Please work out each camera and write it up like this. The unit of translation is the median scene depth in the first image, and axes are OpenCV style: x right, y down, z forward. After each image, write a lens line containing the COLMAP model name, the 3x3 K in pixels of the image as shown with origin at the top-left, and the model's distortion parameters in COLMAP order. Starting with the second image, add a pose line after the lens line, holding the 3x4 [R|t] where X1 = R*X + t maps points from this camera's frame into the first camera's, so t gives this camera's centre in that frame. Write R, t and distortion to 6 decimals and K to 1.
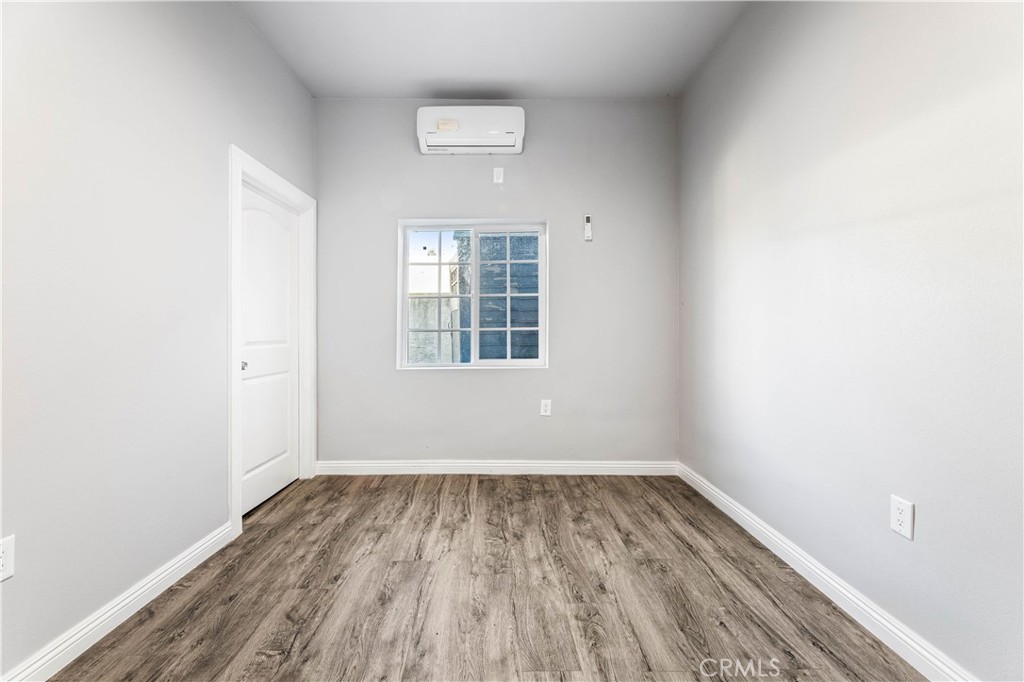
lens RADIAL K [[410.6, 0, 513.8], [0, 410.6, 336.9], [0, 0, 1]] dist [-0.001337, -0.000024]
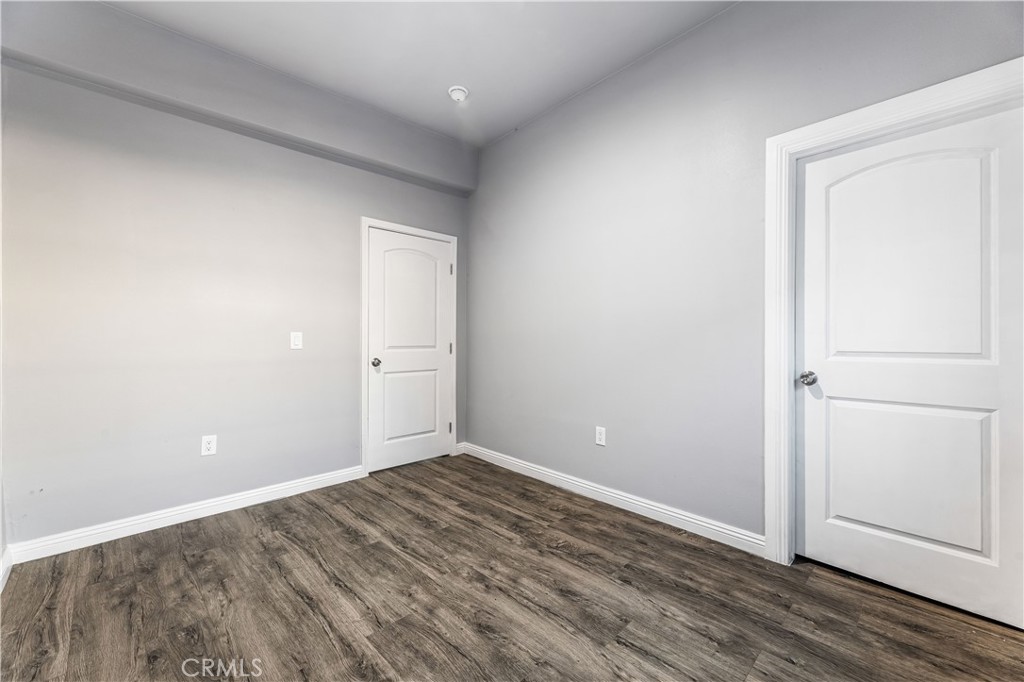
lens RADIAL K [[410.6, 0, 513.8], [0, 410.6, 336.9], [0, 0, 1]] dist [-0.001337, -0.000024]
pose [[-0.741045, 0.004591, -0.671440, 0.499789], [-0.001886, 0.999958, 0.008919, -0.034498], [0.671453, 0.007876, -0.741005, 1.695180]]
